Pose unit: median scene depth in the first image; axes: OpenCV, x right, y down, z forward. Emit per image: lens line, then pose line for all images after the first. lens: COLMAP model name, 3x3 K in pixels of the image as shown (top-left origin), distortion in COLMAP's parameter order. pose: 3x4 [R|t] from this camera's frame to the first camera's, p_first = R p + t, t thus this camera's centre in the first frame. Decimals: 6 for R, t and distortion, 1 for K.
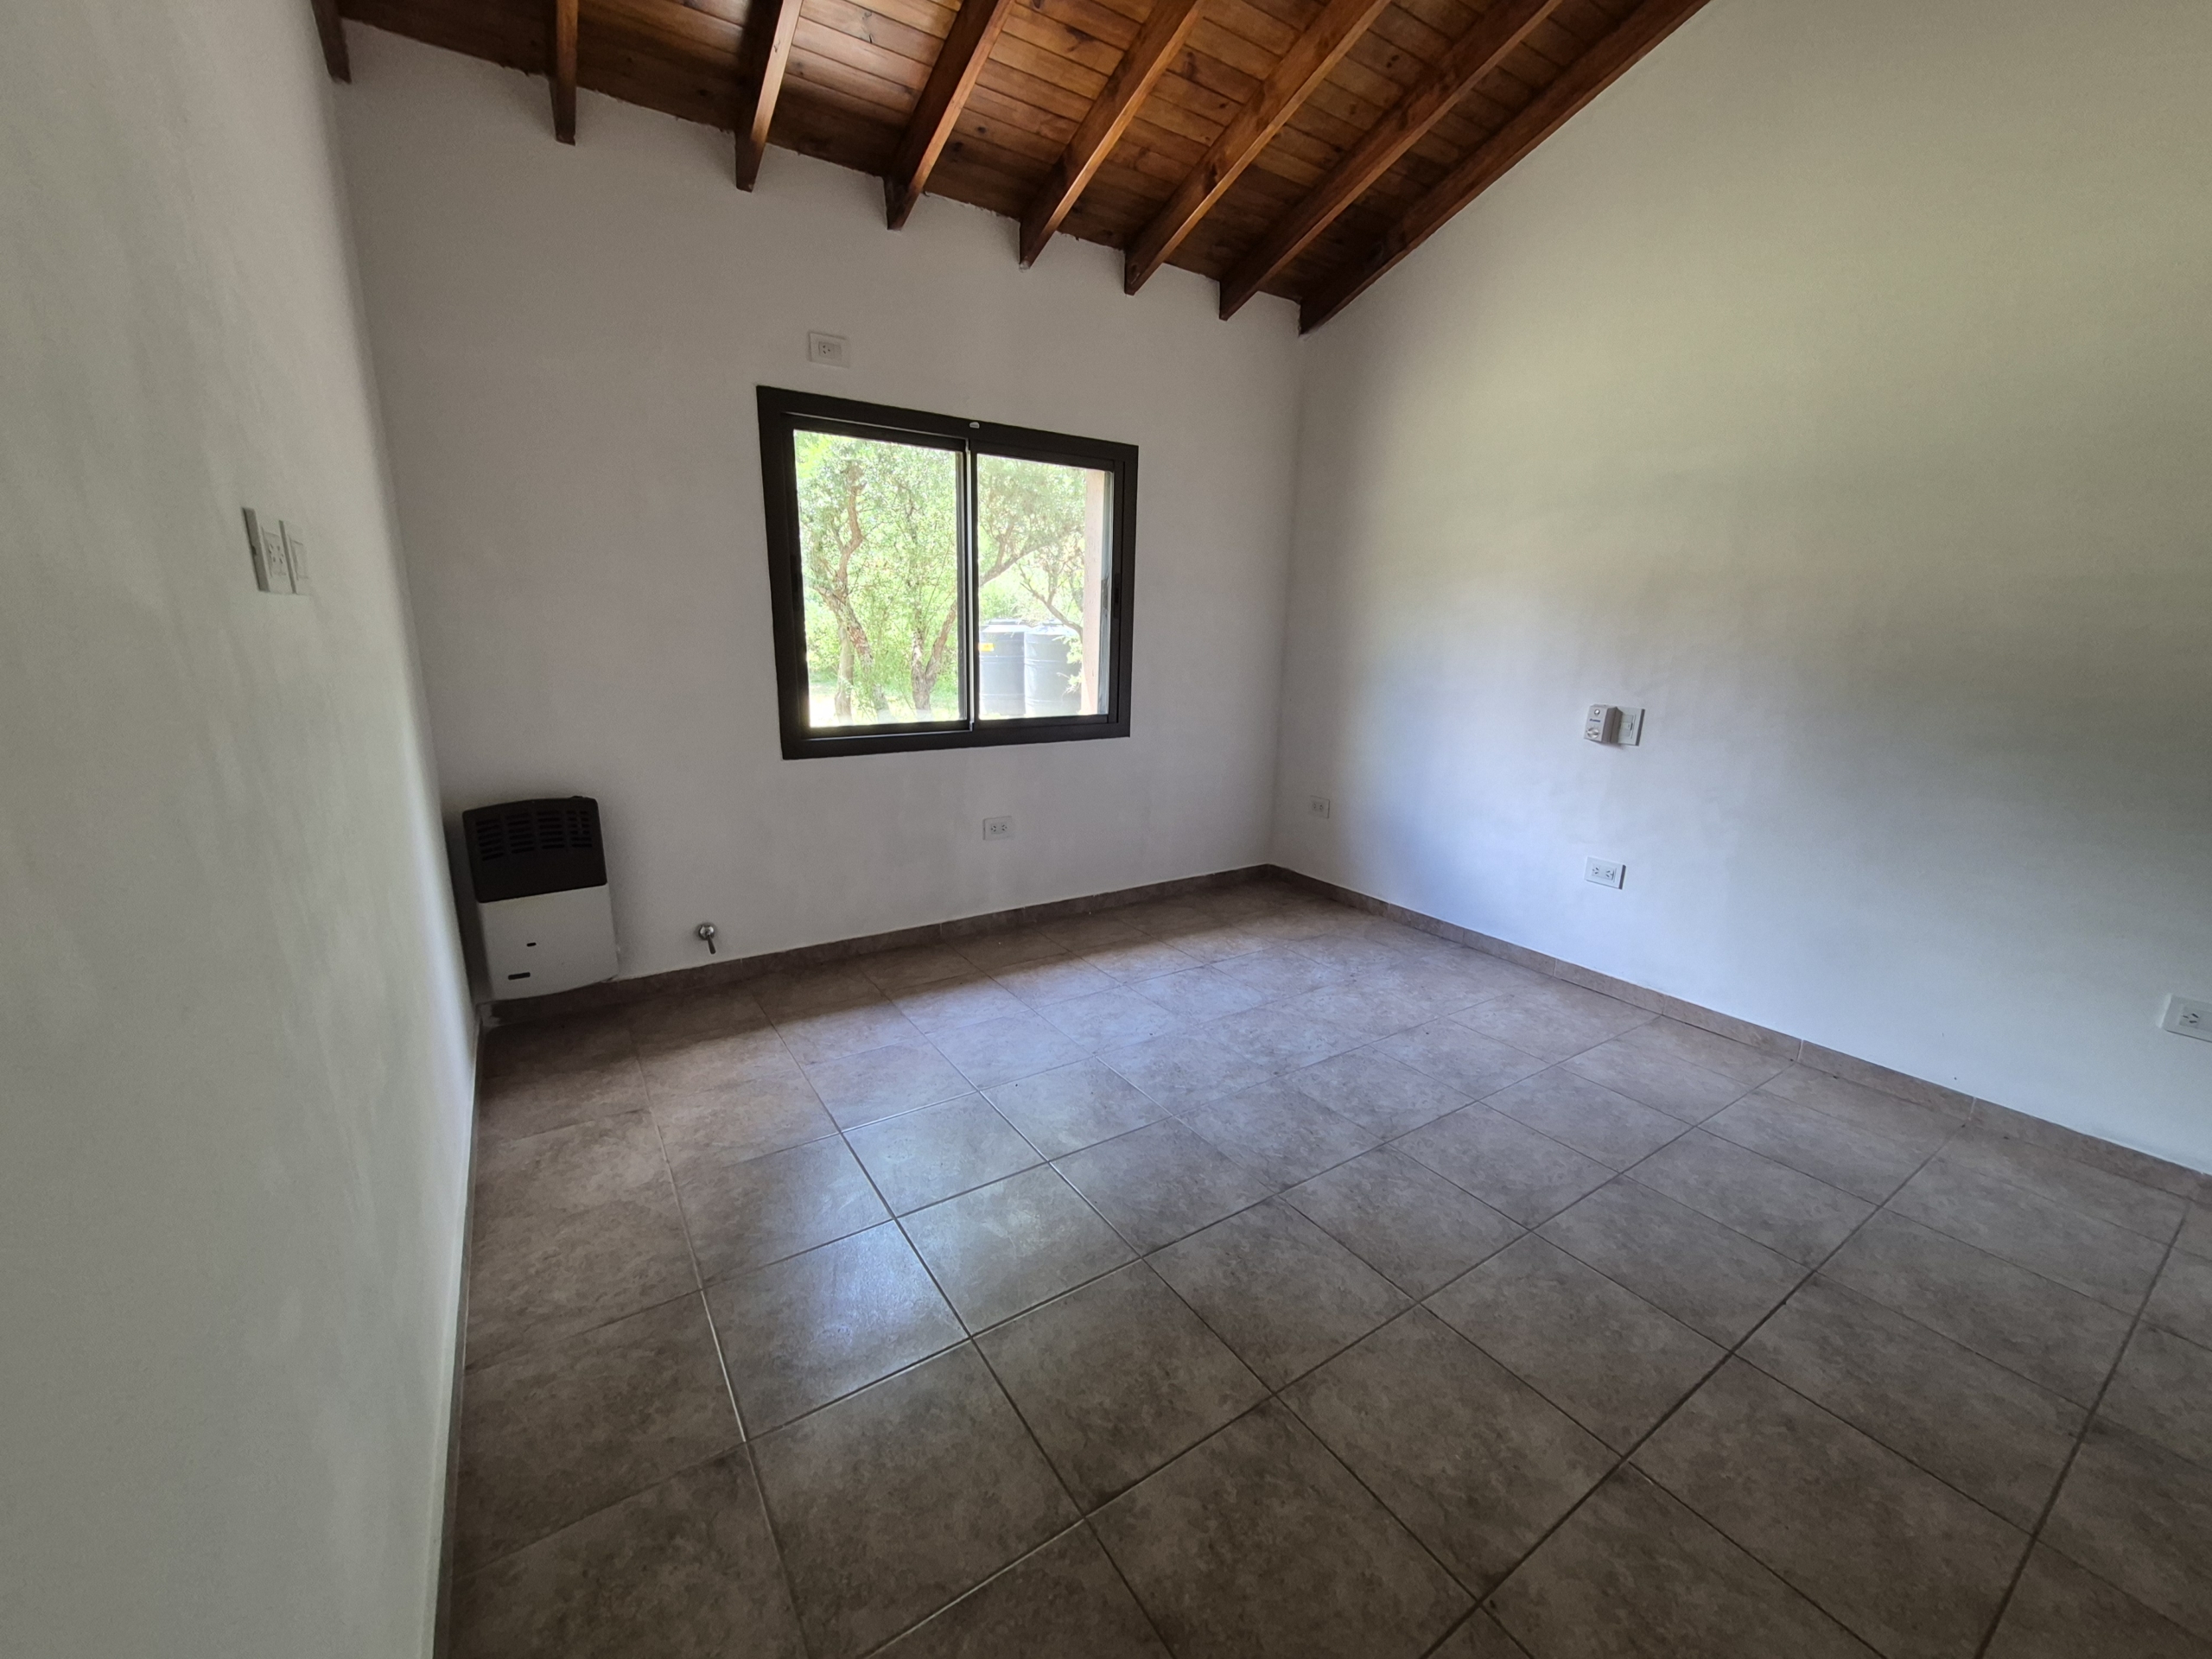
lens RADIAL K [[866.6, 0, 1100.7], [0, 866.6, 837.2], [0, 0, 1]] dist [-0.002512, 0.001484]
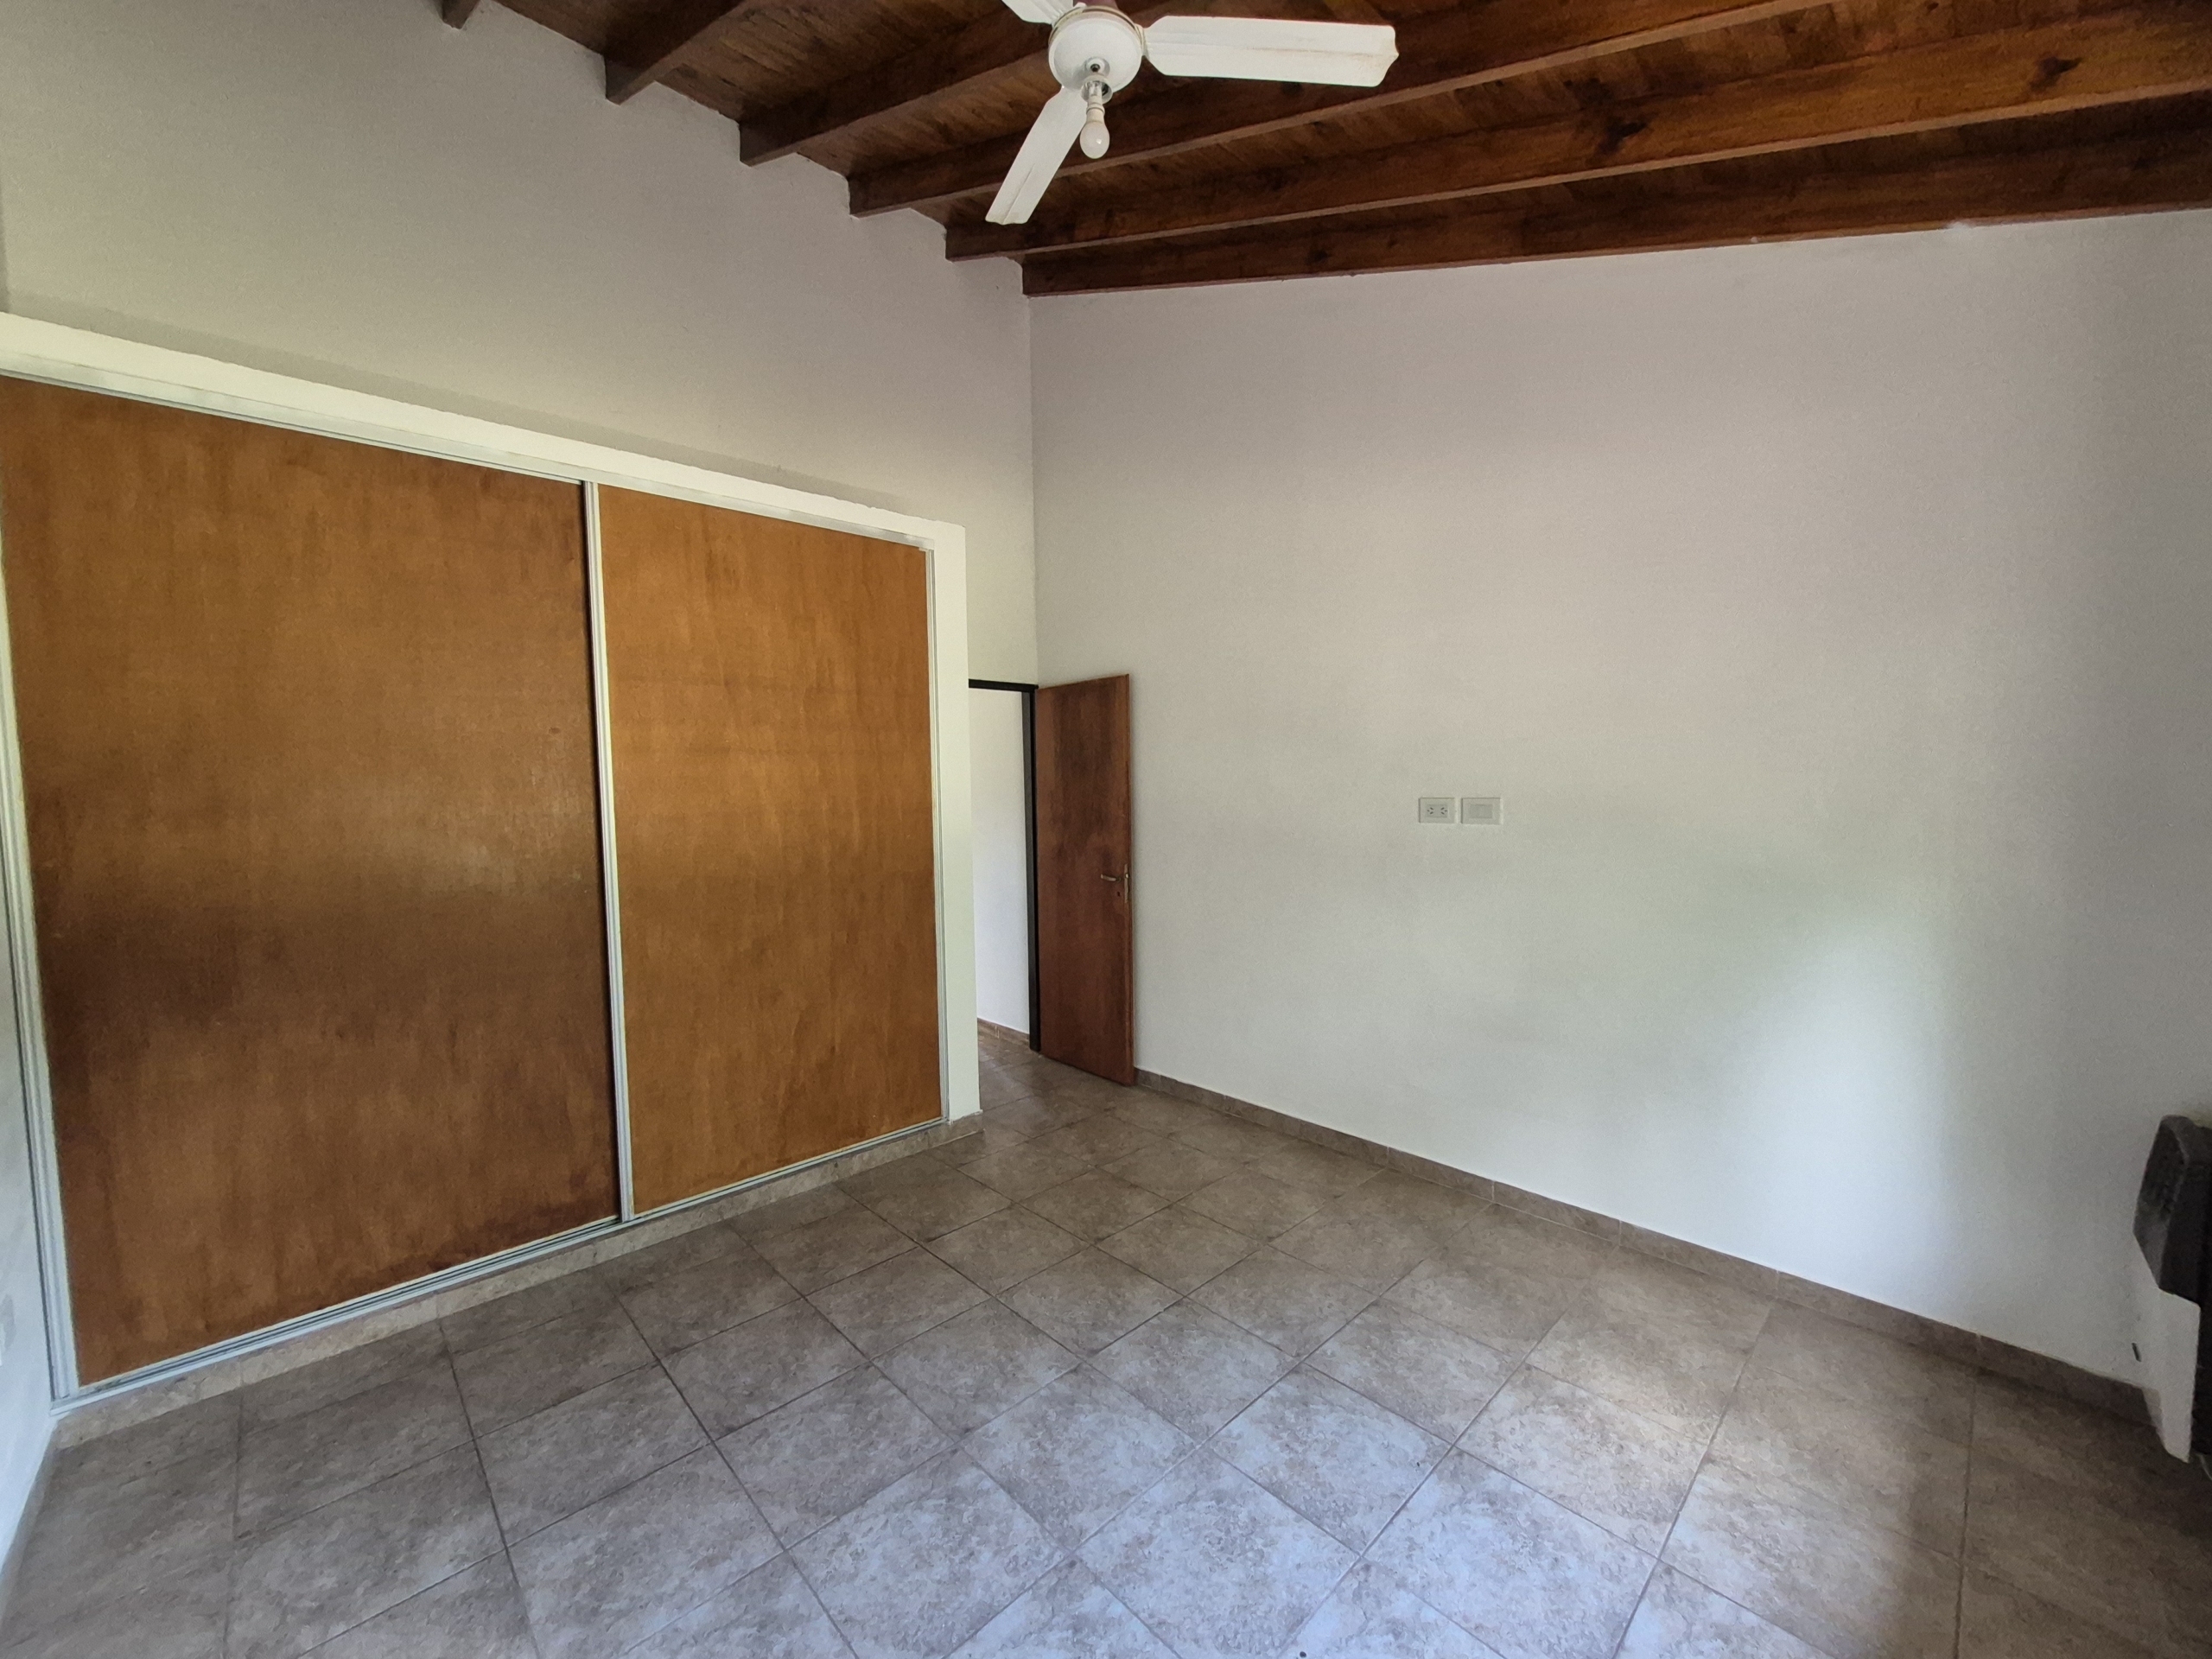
lens RADIAL K [[866.6, 0, 1109.1], [0, 866.6, 840.8], [0, 0, 1]] dist [-0.002512, 0.001484]
pose [[-0.983396, 0.011155, -0.181129, 0.333360], [-0.044132, 0.953445, 0.298319, -0.497576], [0.176025, 0.301360, -0.937122, 1.684170]]
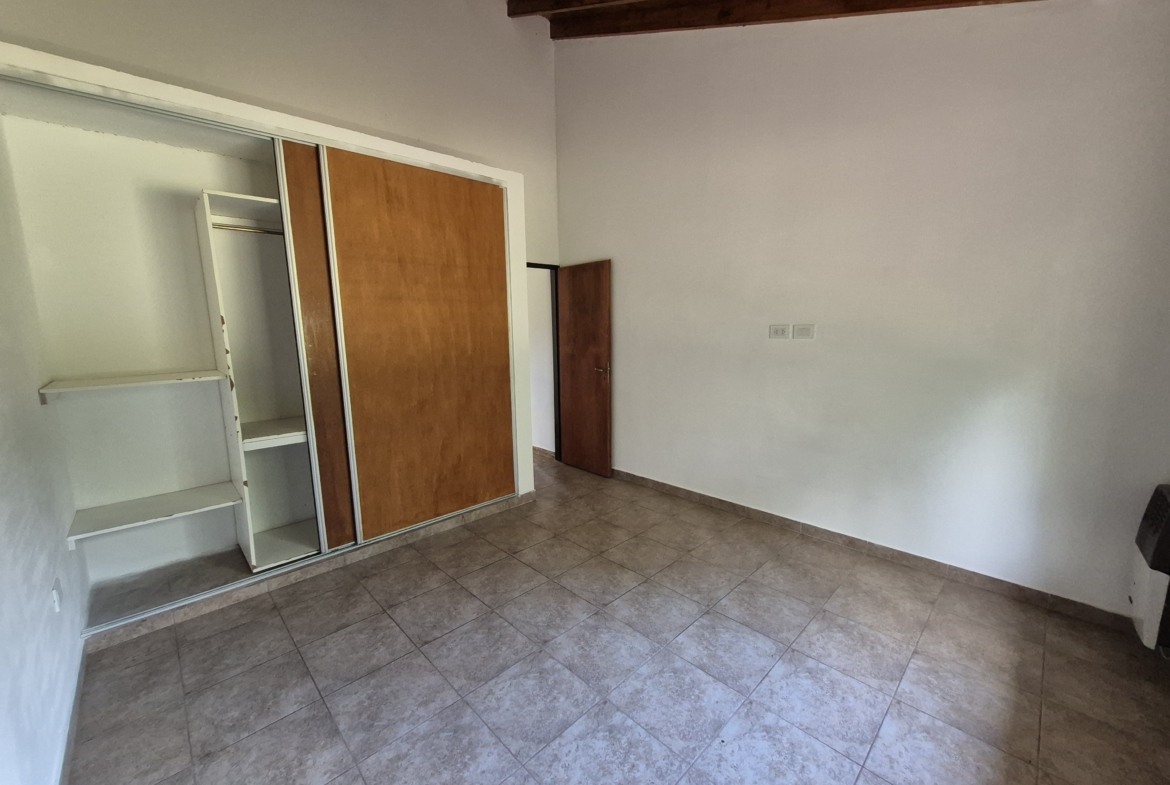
lens RADIAL K [[457.2, 0, 586.9], [0, 457.2, 399.1], [0, 0, 1]] dist [0.001732, -0.000387]
pose [[-0.981258, 0.029998, -0.190350, 0.403414], [-0.046934, 0.920857, 0.387066, -0.472224], [0.186896, 0.388746, -0.902190, 1.674897]]
